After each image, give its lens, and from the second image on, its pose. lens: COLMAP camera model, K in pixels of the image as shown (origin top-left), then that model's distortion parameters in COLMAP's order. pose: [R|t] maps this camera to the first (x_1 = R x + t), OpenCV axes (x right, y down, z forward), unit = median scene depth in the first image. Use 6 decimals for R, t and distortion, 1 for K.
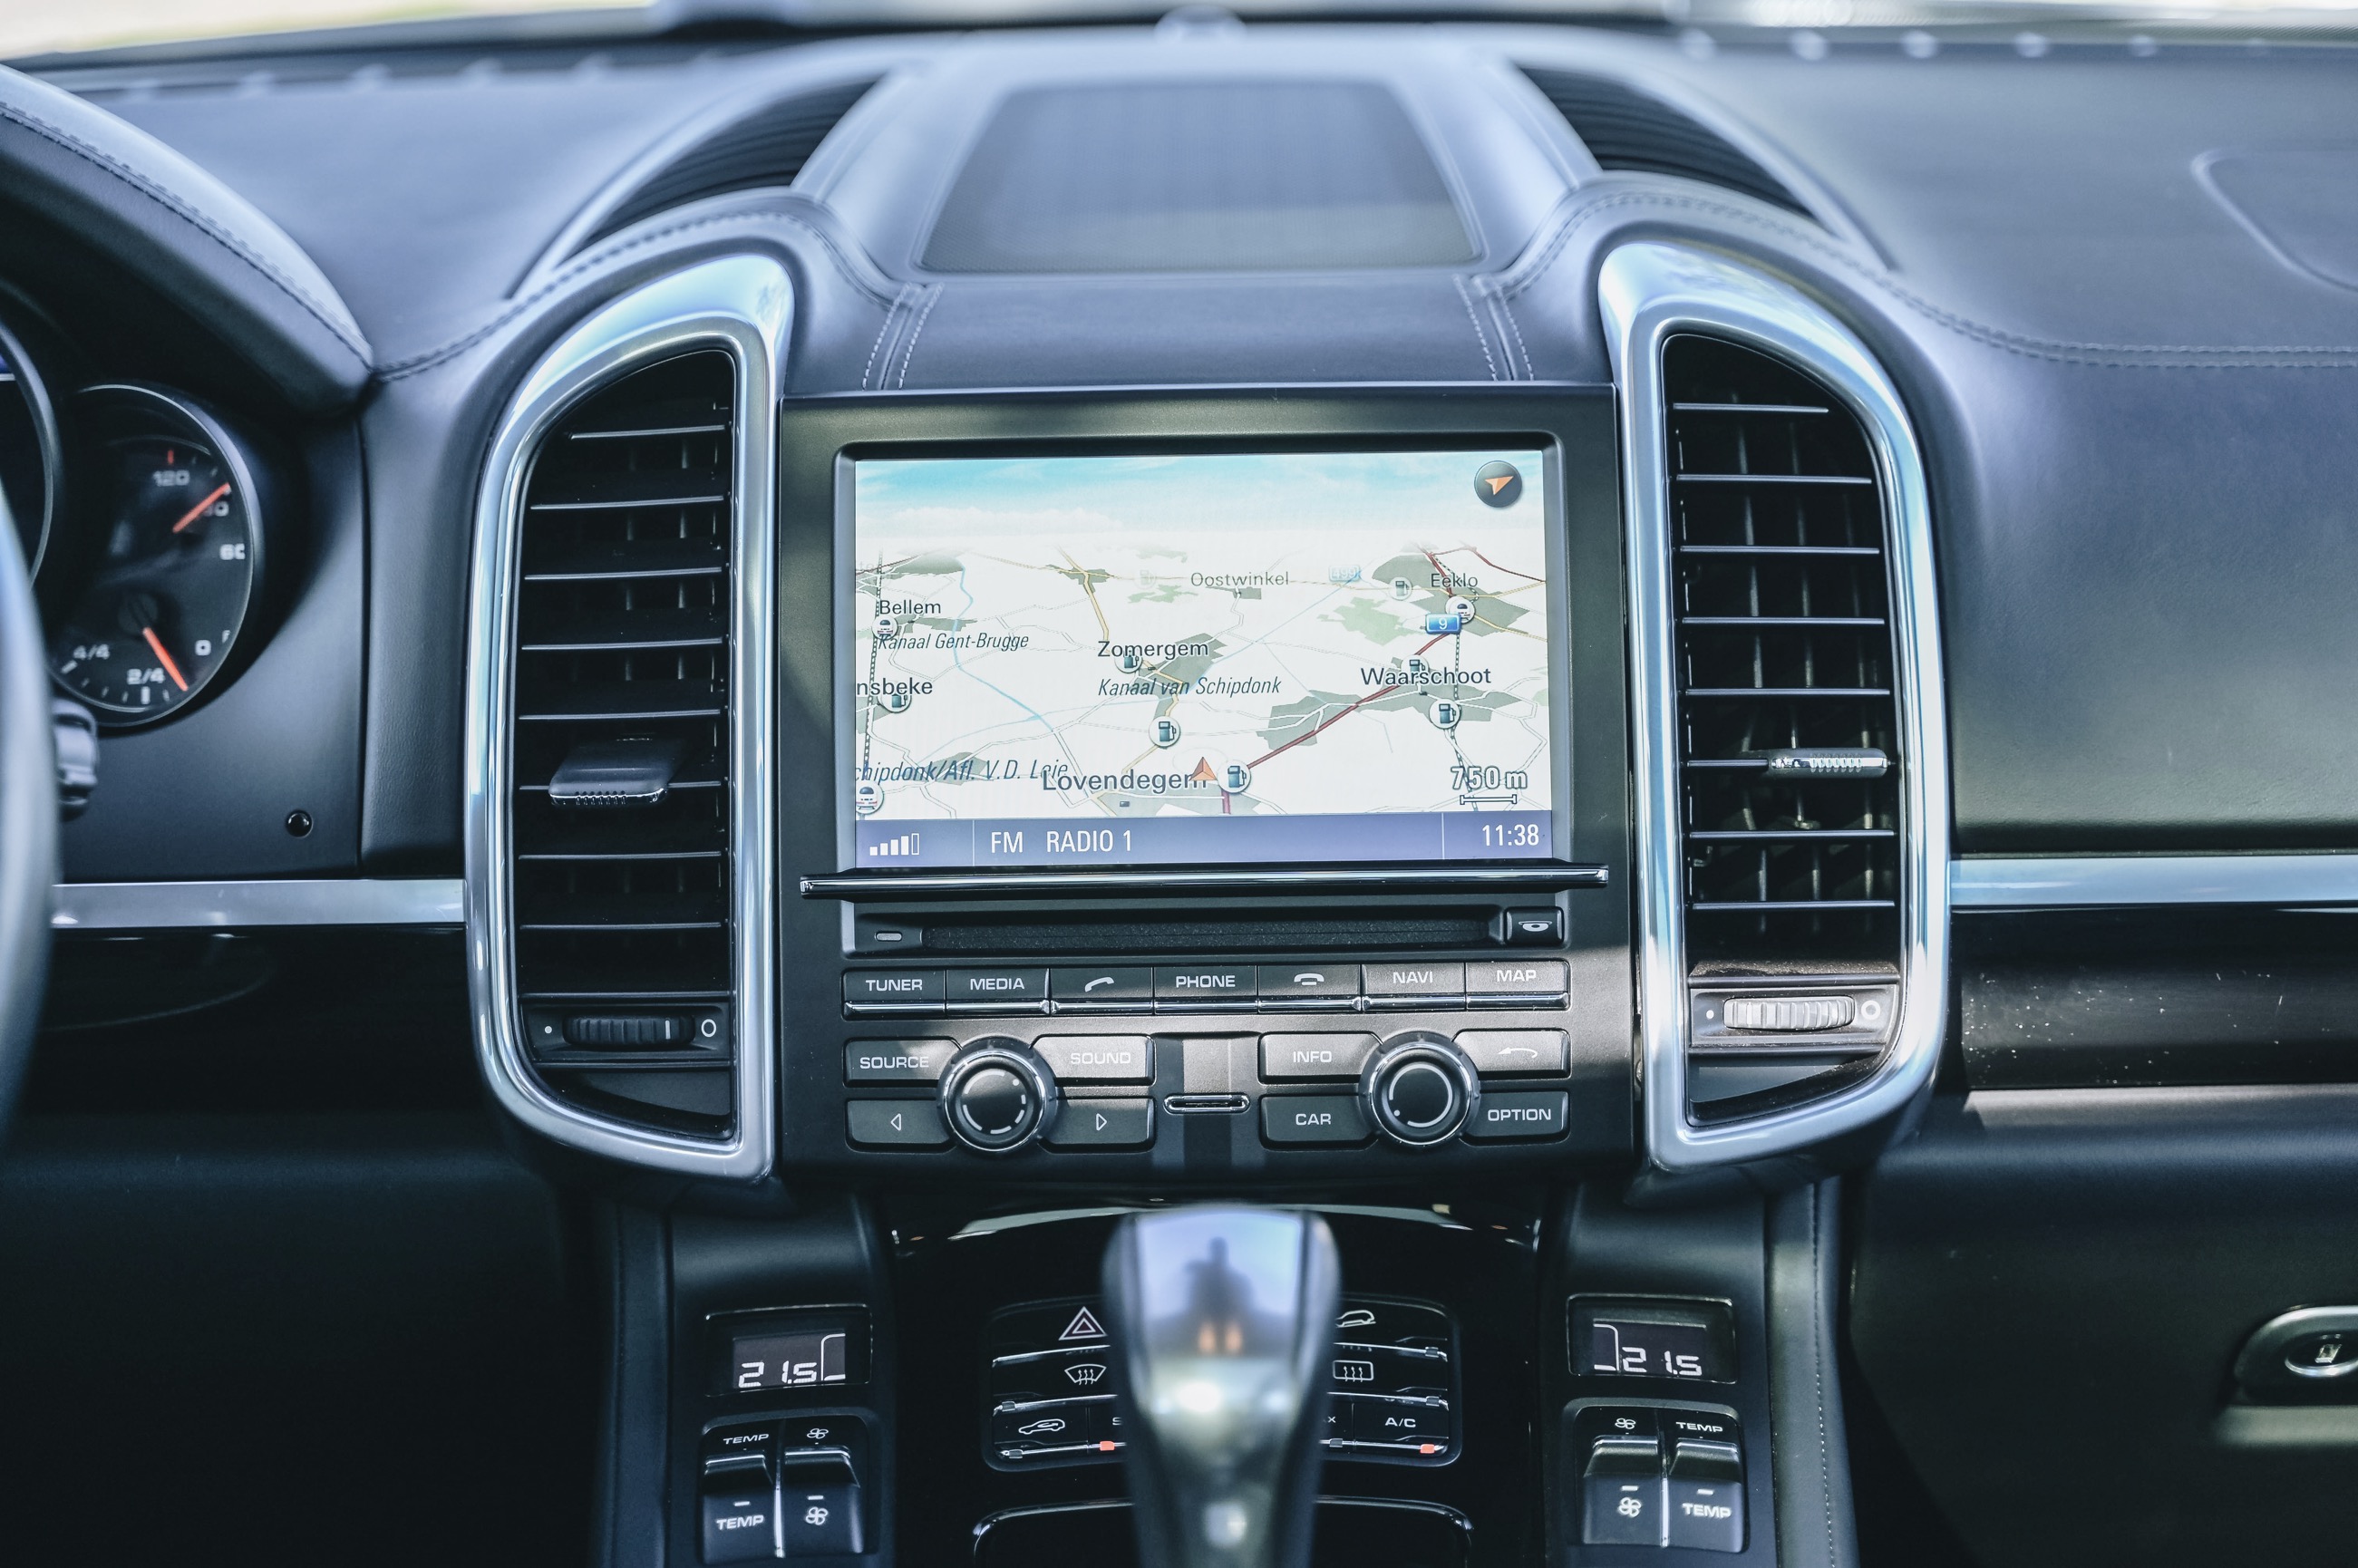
lens RADIAL K [[4120.0, 0, 1186.0], [0, 4120.0, 807.8], [0, 0, 1]] dist [0.005374, 0.000000]
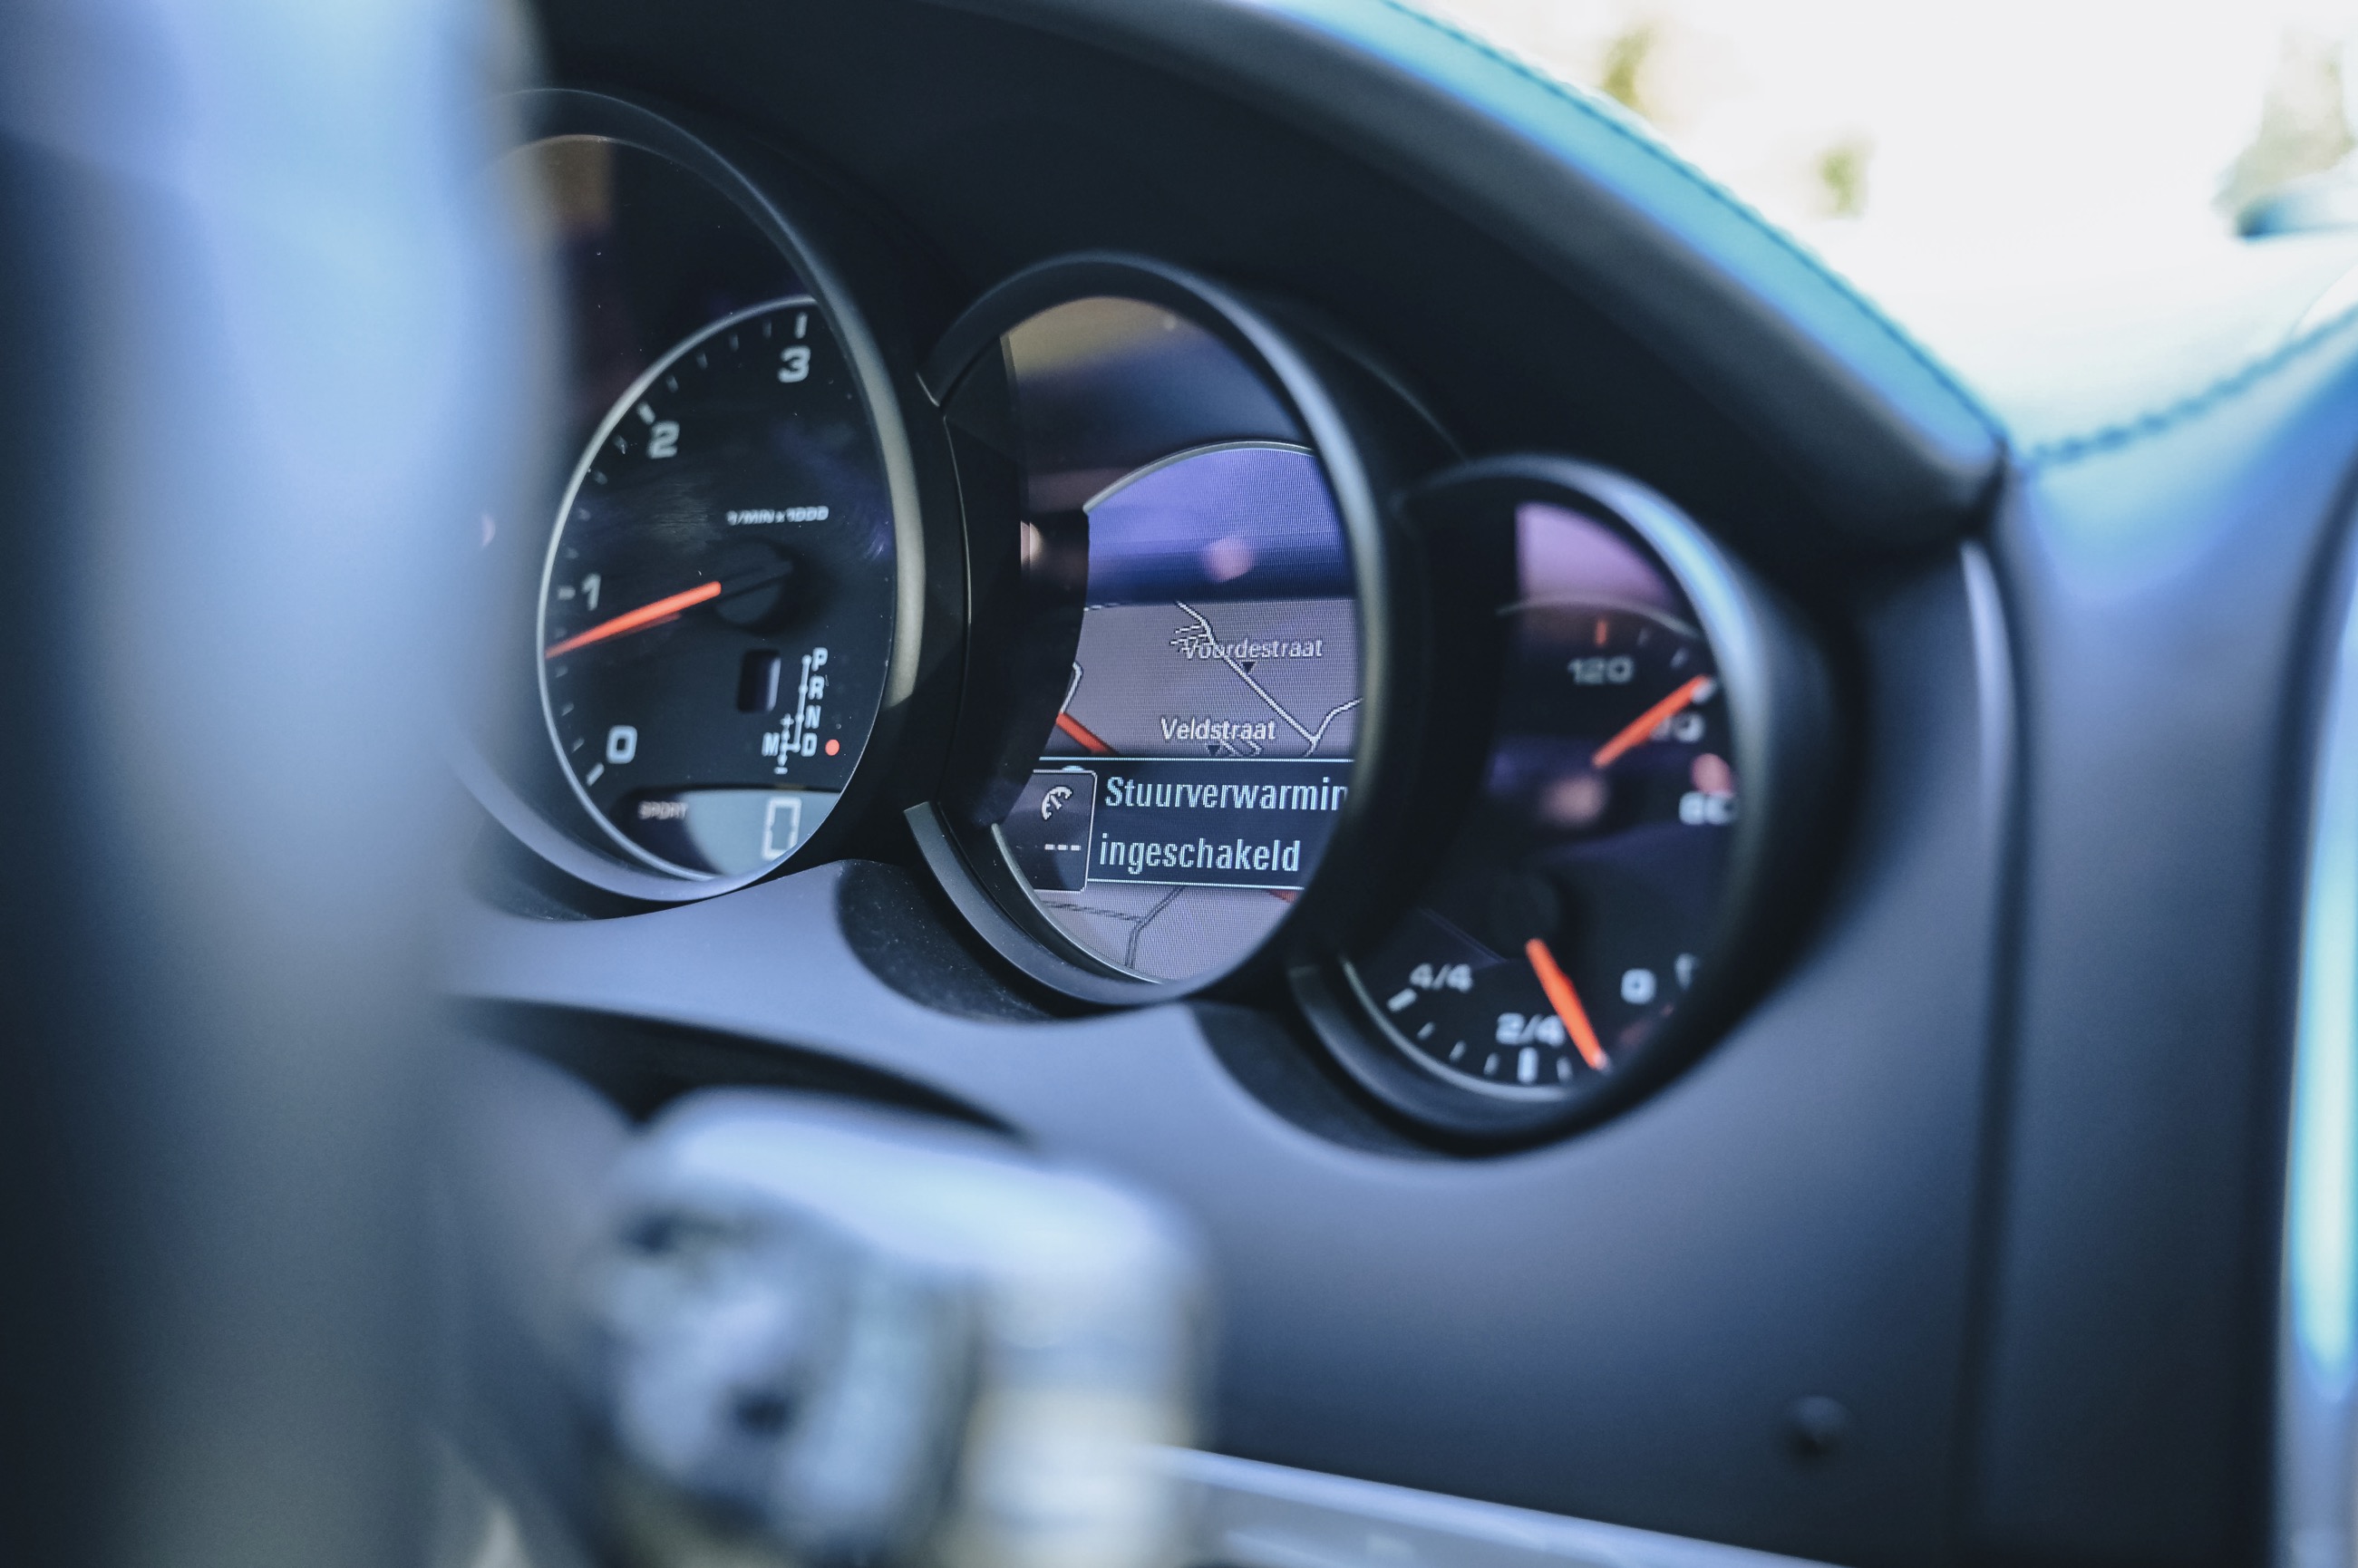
lens RADIAL K [[2122.2, 0, 1175.2], [0, 2122.2, 782.7], [0, 0, 1]] dist [0.003259, -0.000660]
pose [[0.884090, 0.034217, -0.466062, -0.177513], [-0.079753, 0.993732, -0.078328, -0.041663], [0.460461, 0.106419, 0.881278, 0.786038]]
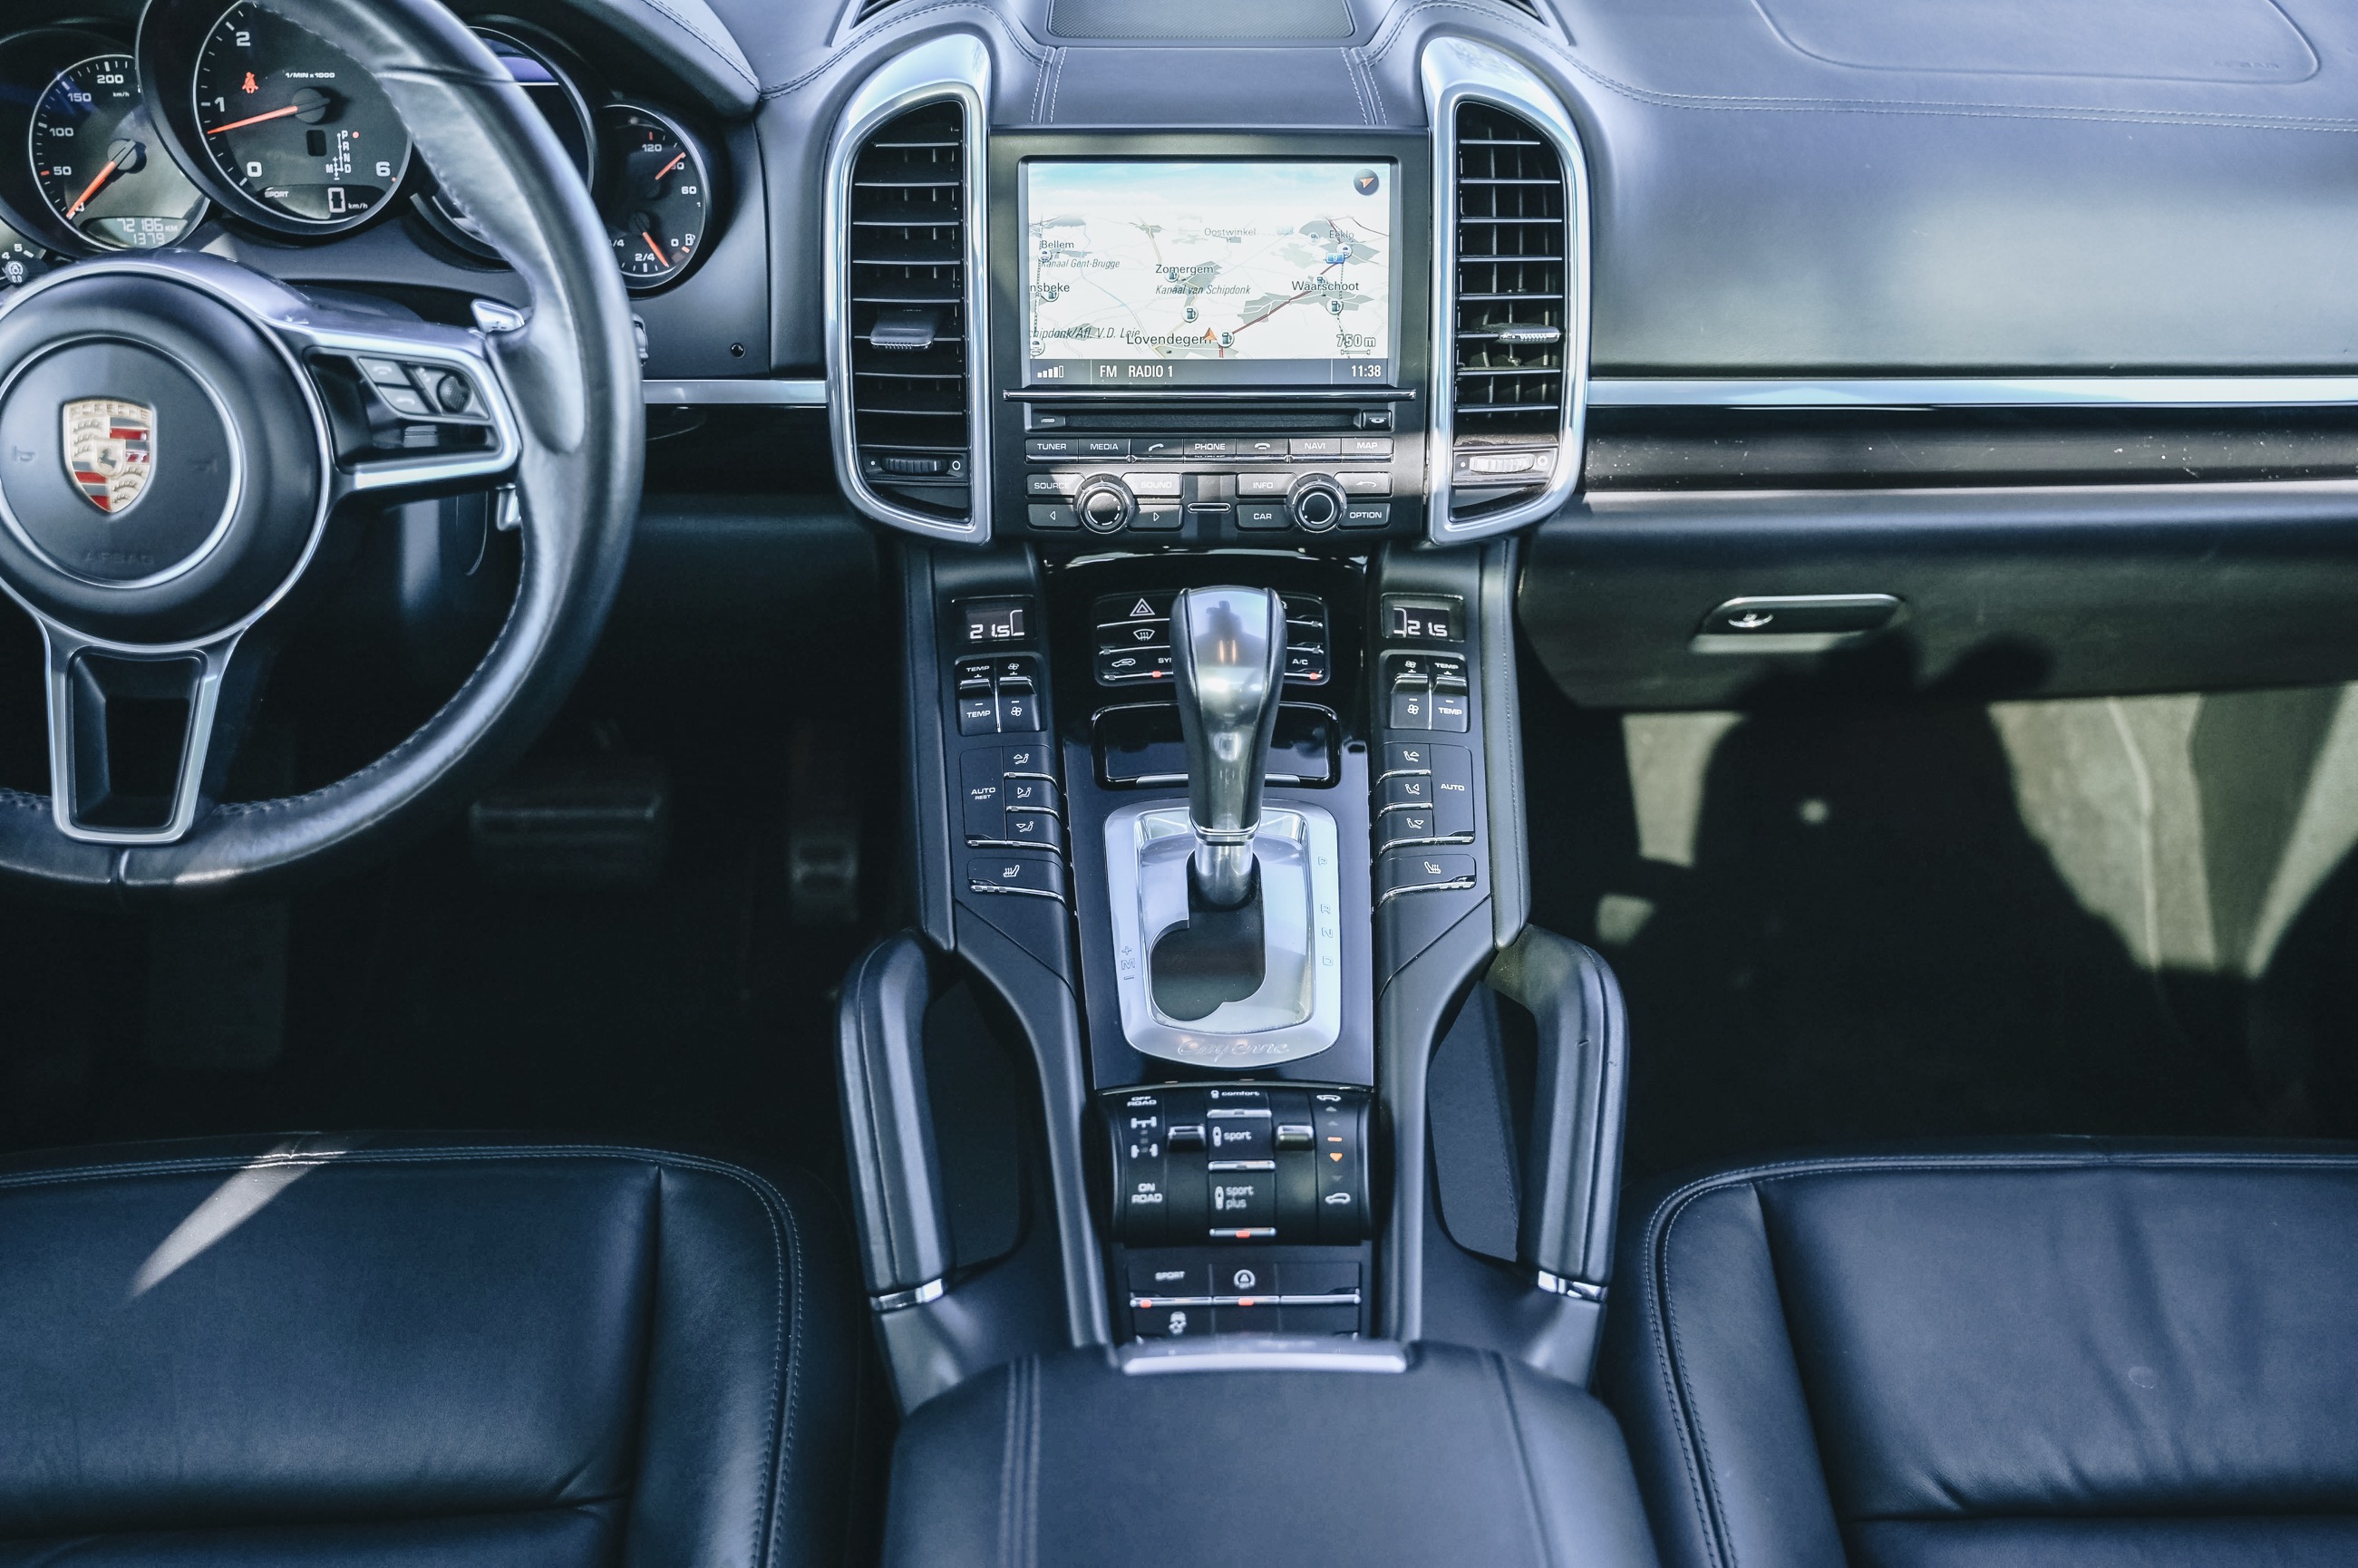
lens RADIAL K [[2221.7, 0, 1176.8], [0, 2221.7, 778.7], [0, 0, 1]] dist [-0.001585, 0.000000]
pose [[0.999081, 0.004085, 0.042672, -0.054625], [-0.016530, 0.955178, 0.295569, -0.117322], [-0.039551, -0.296003, 0.954368, -0.059304]]
